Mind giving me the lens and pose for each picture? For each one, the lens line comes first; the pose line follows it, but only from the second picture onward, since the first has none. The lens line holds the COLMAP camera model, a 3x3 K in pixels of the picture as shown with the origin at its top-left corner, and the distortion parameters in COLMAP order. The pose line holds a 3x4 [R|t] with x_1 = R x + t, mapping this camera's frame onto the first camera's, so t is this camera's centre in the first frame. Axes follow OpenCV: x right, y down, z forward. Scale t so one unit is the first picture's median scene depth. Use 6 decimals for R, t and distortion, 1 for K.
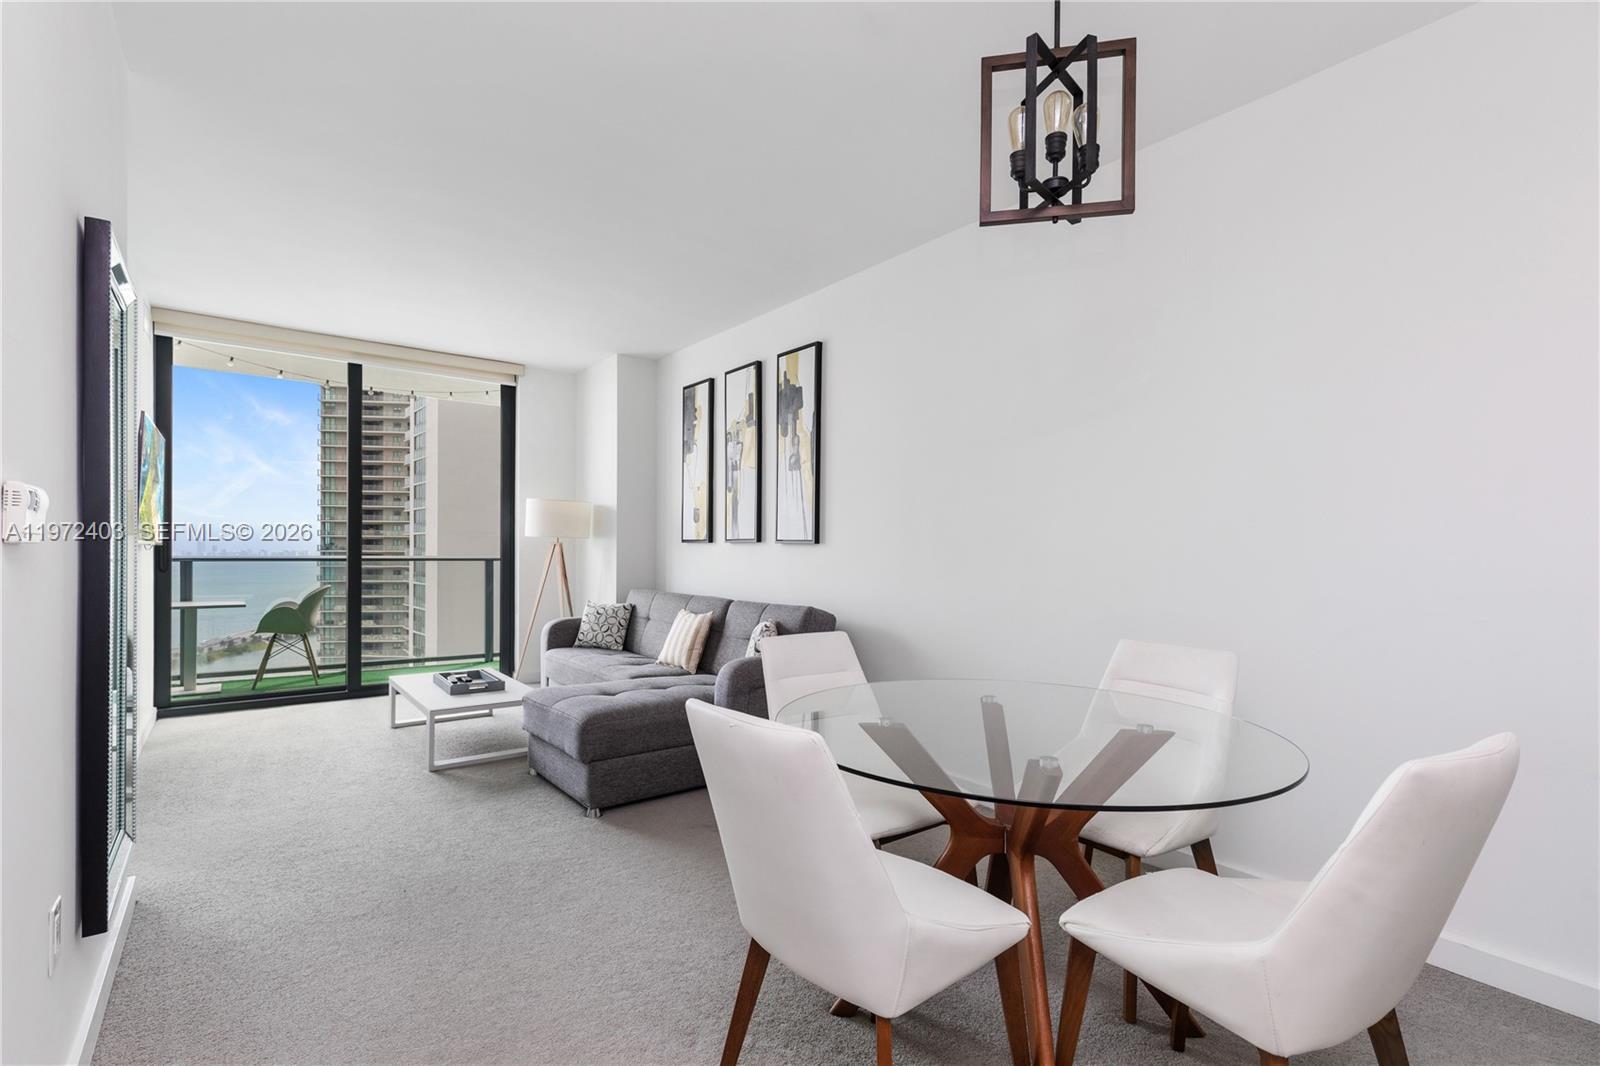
lens RADIAL K [[721.9, 0, 784.5], [0, 721.9, 548.6], [0, 0, 1]] dist [0.004293, 0.000119]
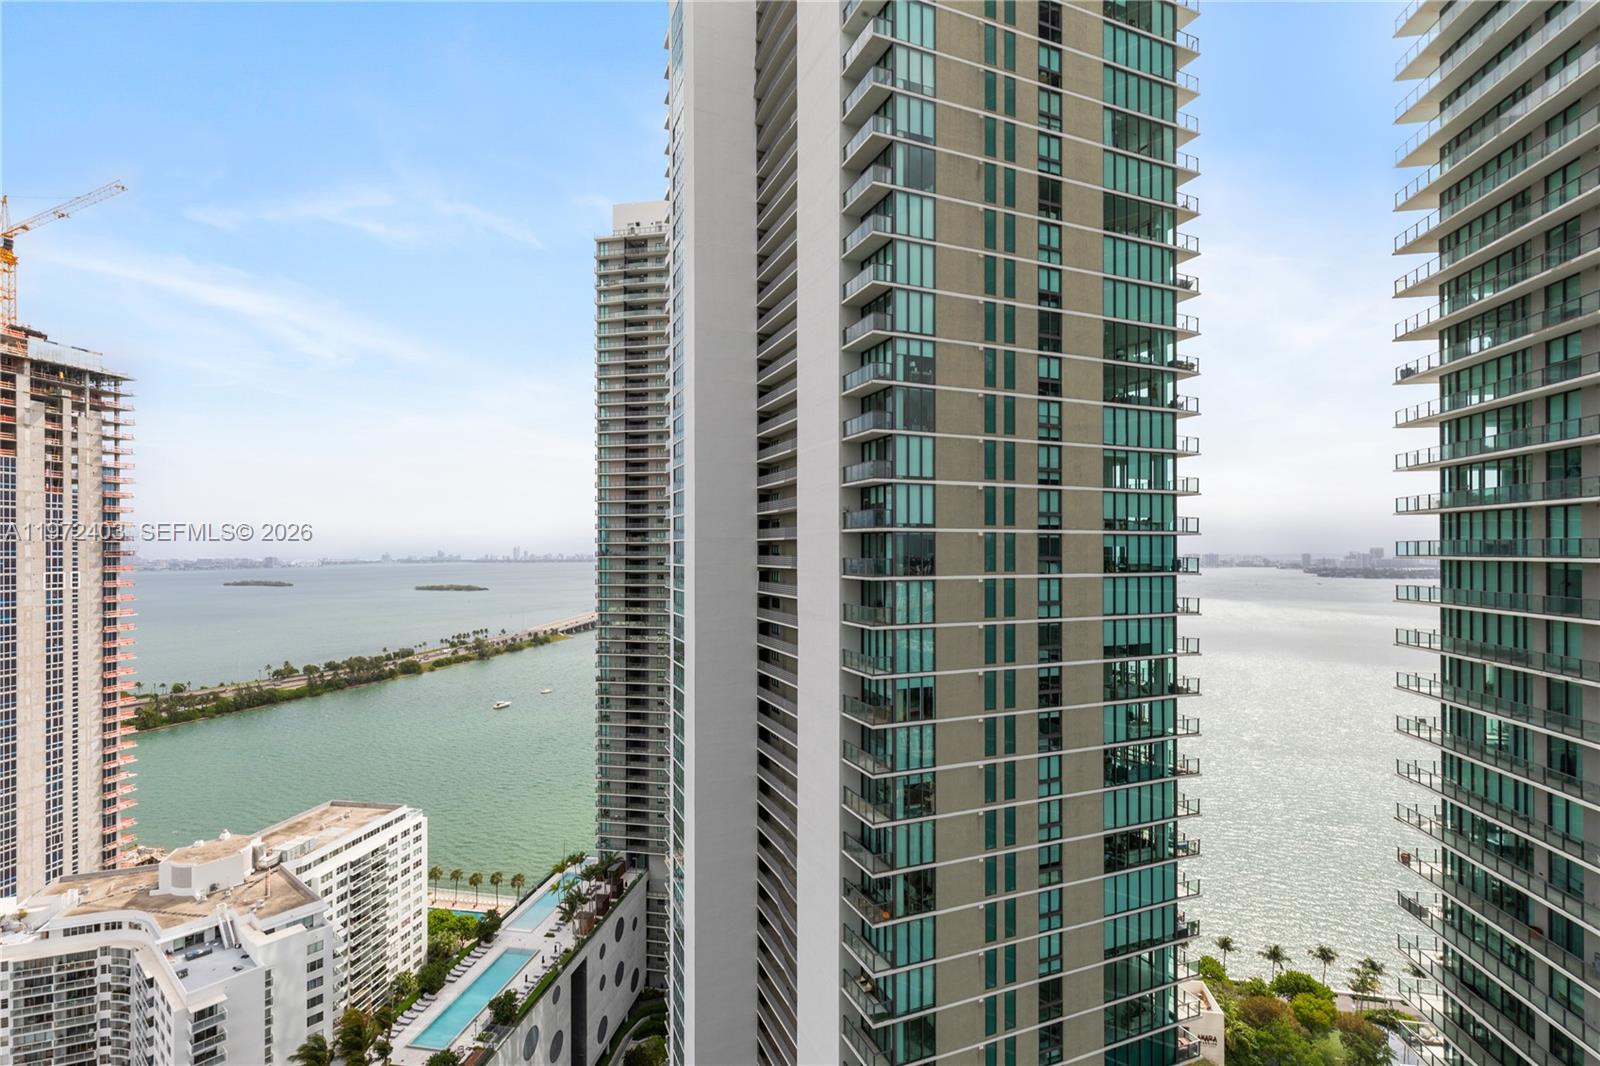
lens RADIAL K [[721.9, 0, 784.3], [0, 721.9, 545.6], [0, 0, 1]] dist [0.004293, 0.000119]
pose [[0.947130, -0.012385, -0.320612, -0.386205], [0.010731, 0.999918, -0.006923, -0.054470], [0.320671, 0.003117, 0.947185, 0.884275]]
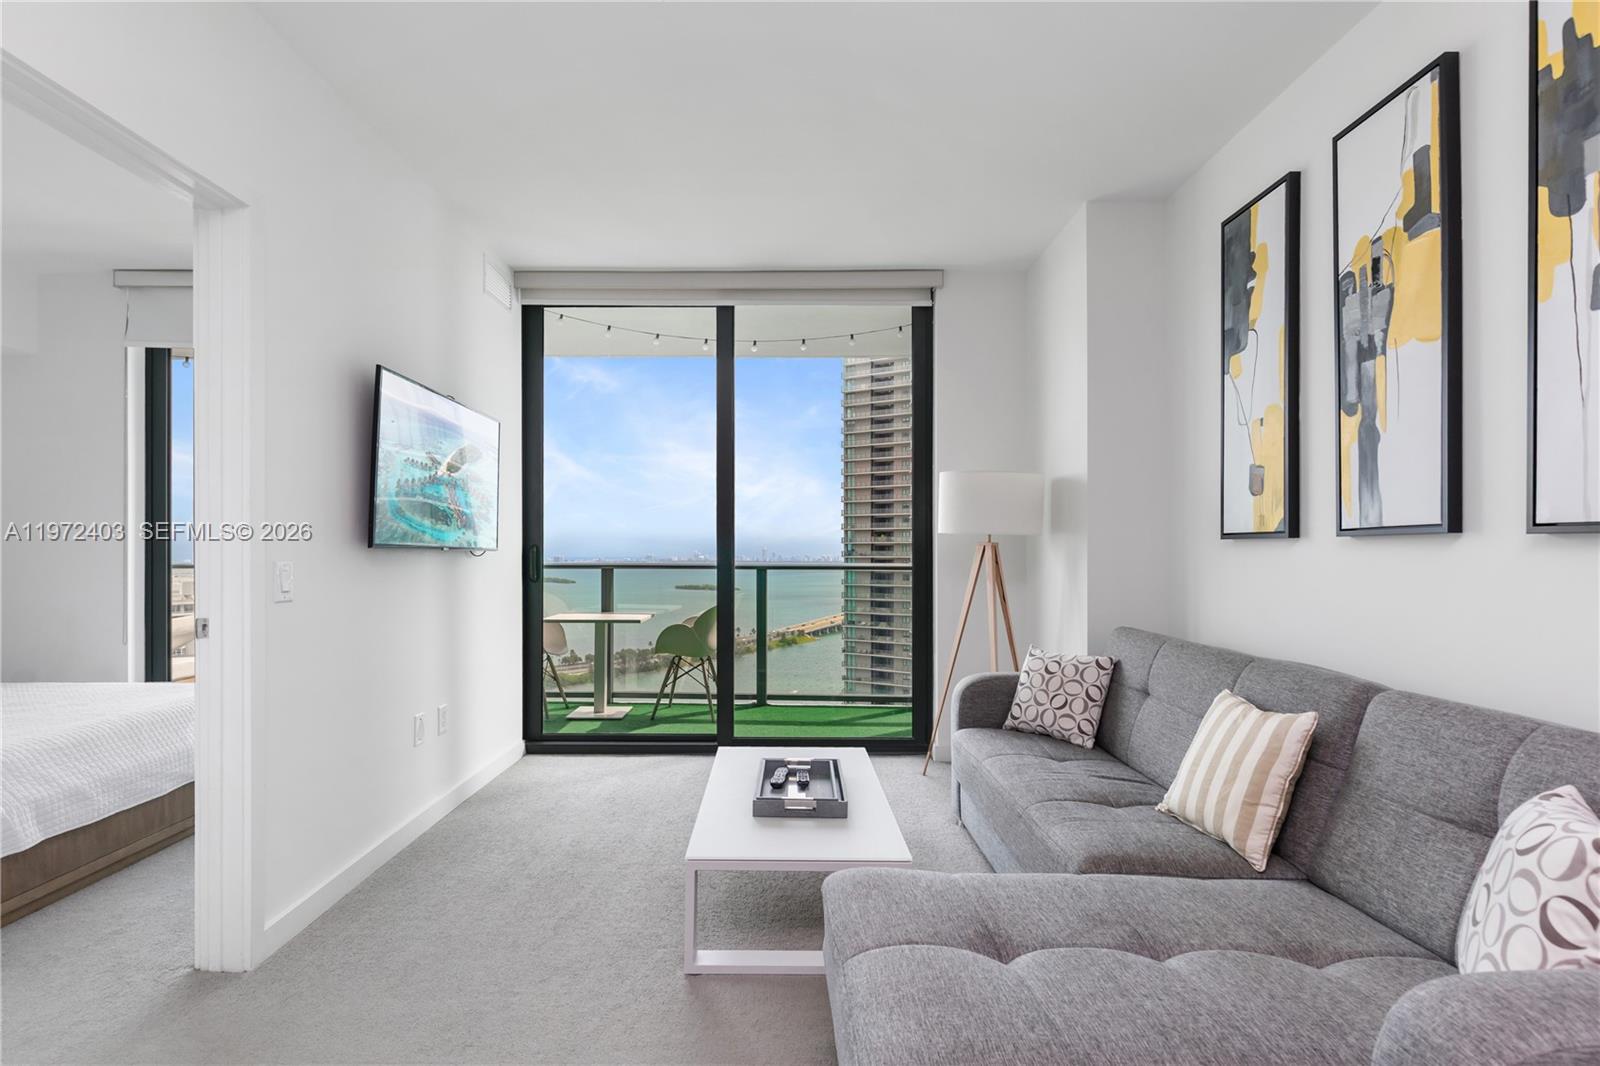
lens RADIAL K [[756.4, 0, 791.3], [0, 756.4, 551.7], [0, 0, 1]] dist [-0.007828, 0.002807]
pose [[0.796397, -0.005738, -0.604747, -0.067077], [0.004468, 0.999984, -0.003603, 0.001059], [0.604758, 0.000167, 0.796409, 0.431621]]
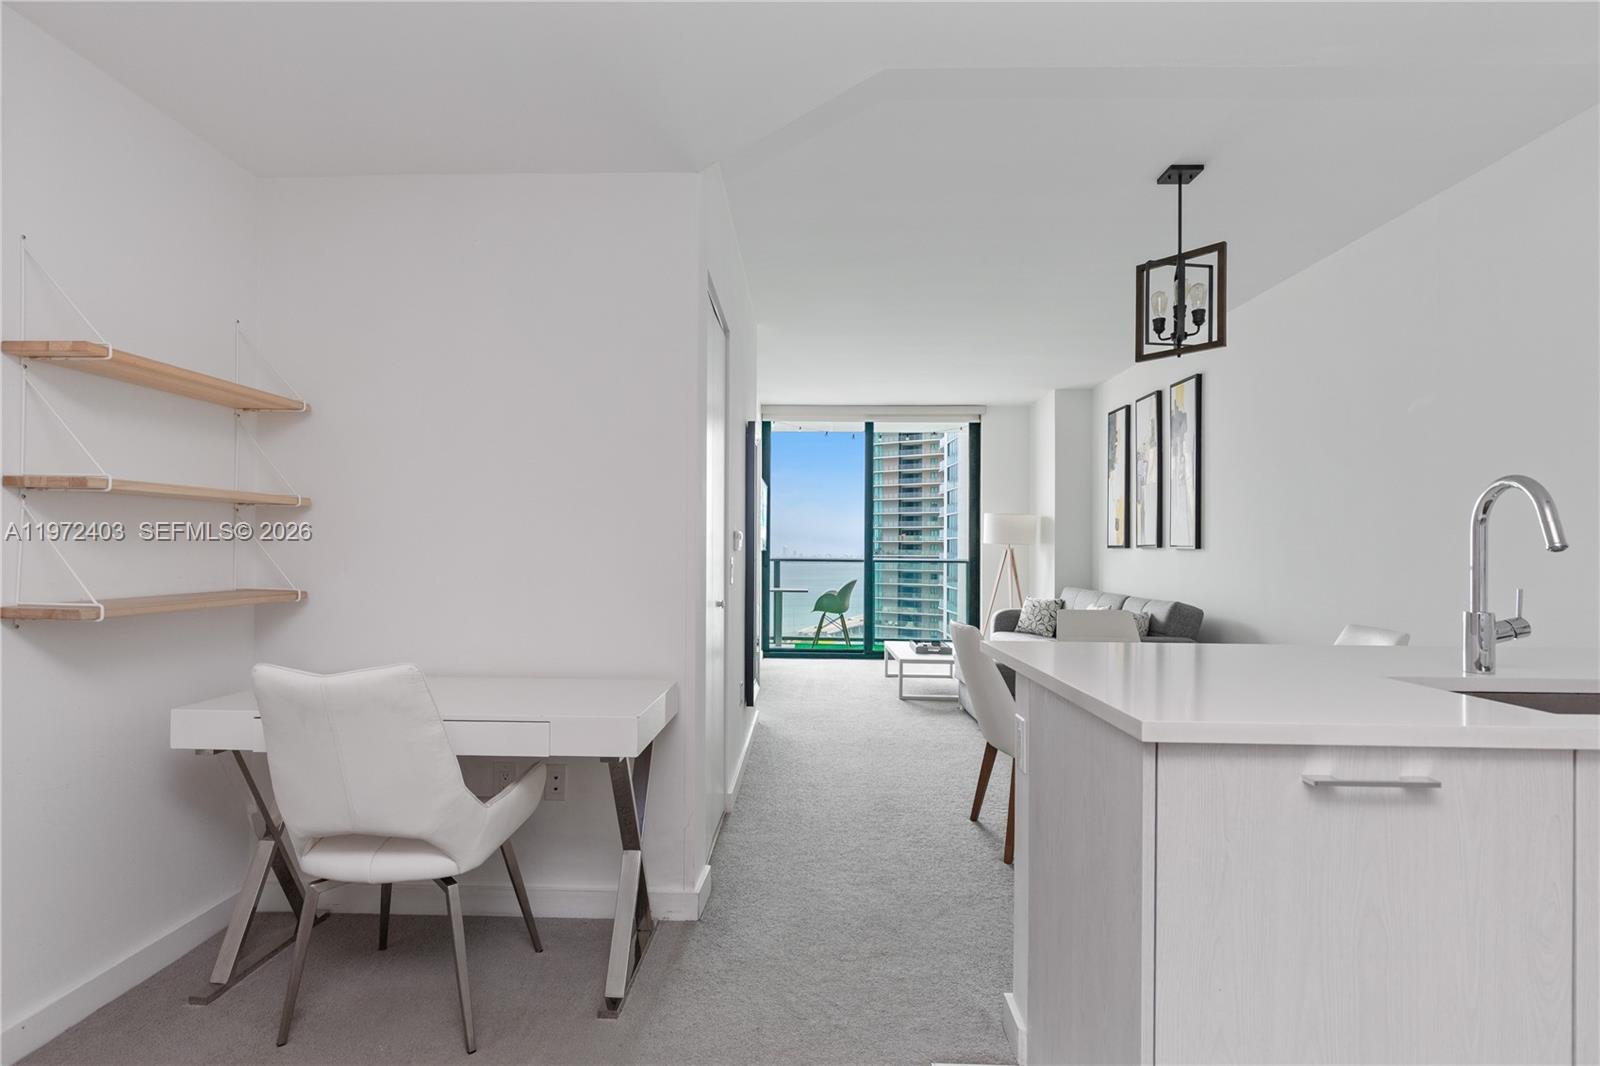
lens RADIAL K [[805.1, 0, 782.2], [0, 805.1, 540.5], [0, 0, 1]] dist [-0.004940, 0.000486]
pose [[0.775908, -0.008872, -0.630784, 0.276862], [-0.001357, 0.999875, -0.015733, 0.000690], [0.630845, 0.013064, 0.775799, -0.338250]]
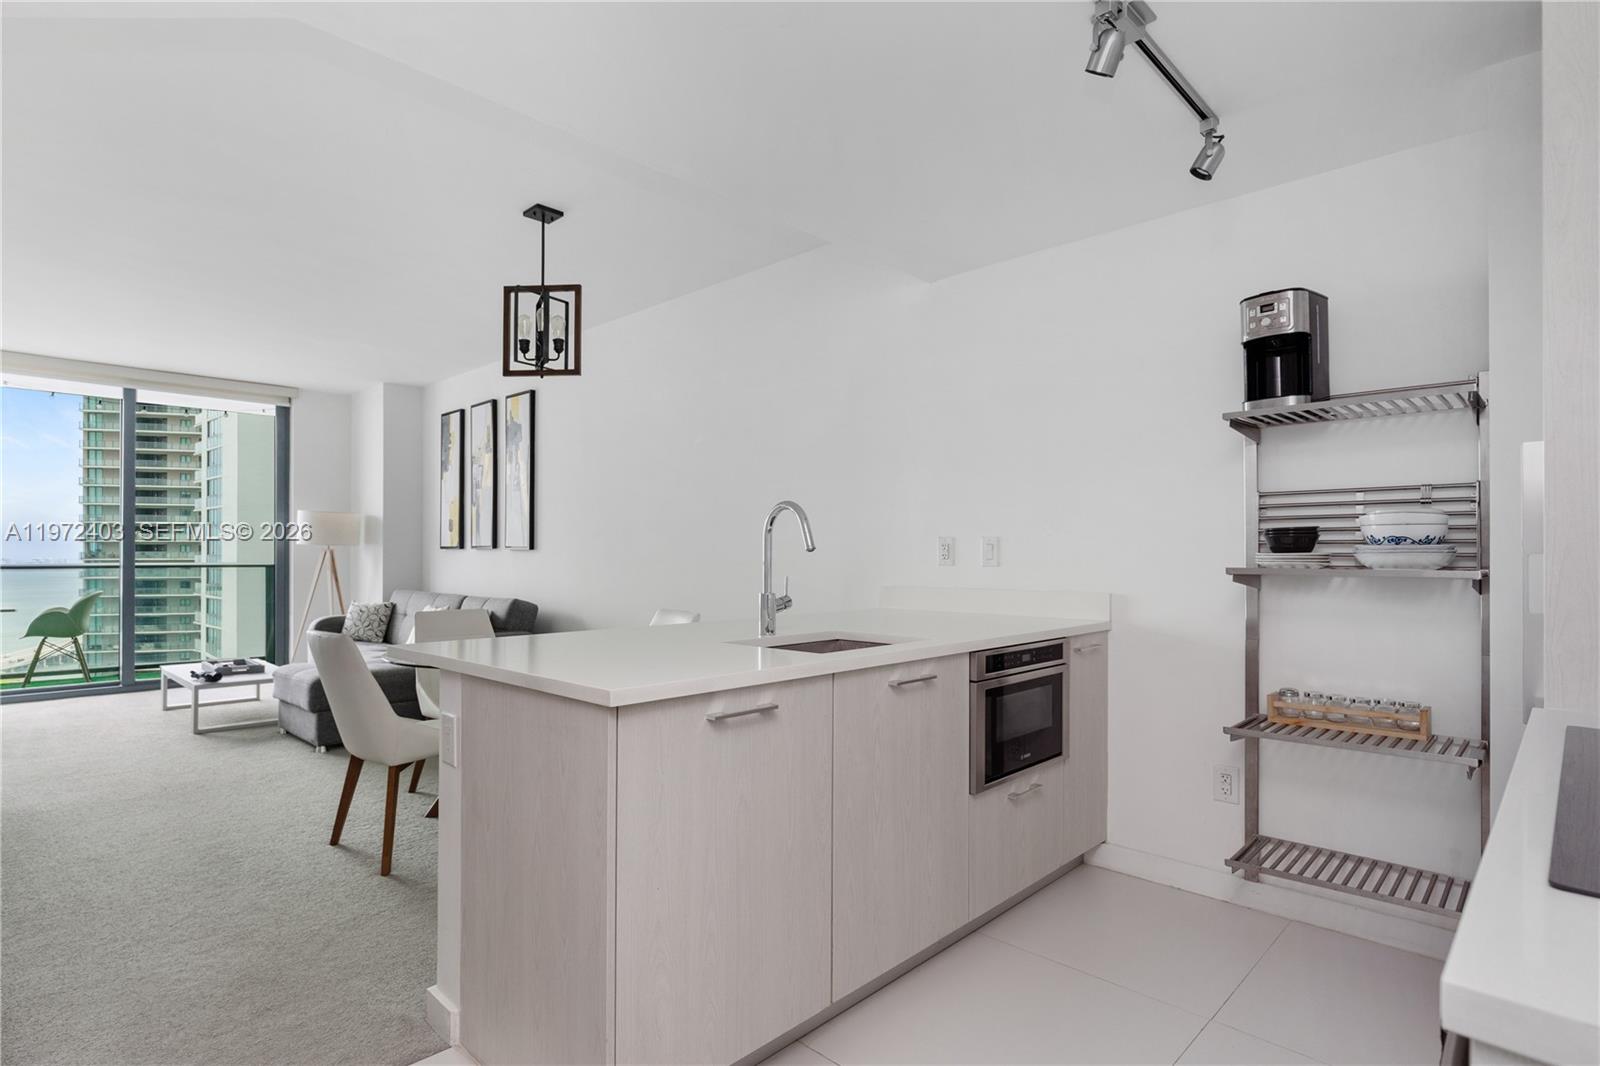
lens RADIAL K [[819.3, 0, 786.5], [0, 819.3, 544.3], [0, 0, 1]] dist [0.000577, 0.000165]
pose [[0.990232, -0.005720, 0.139315, 0.233749], [0.007017, 0.999936, -0.008821, -0.000333], [-0.139256, 0.009713, 0.990209, -0.391254]]
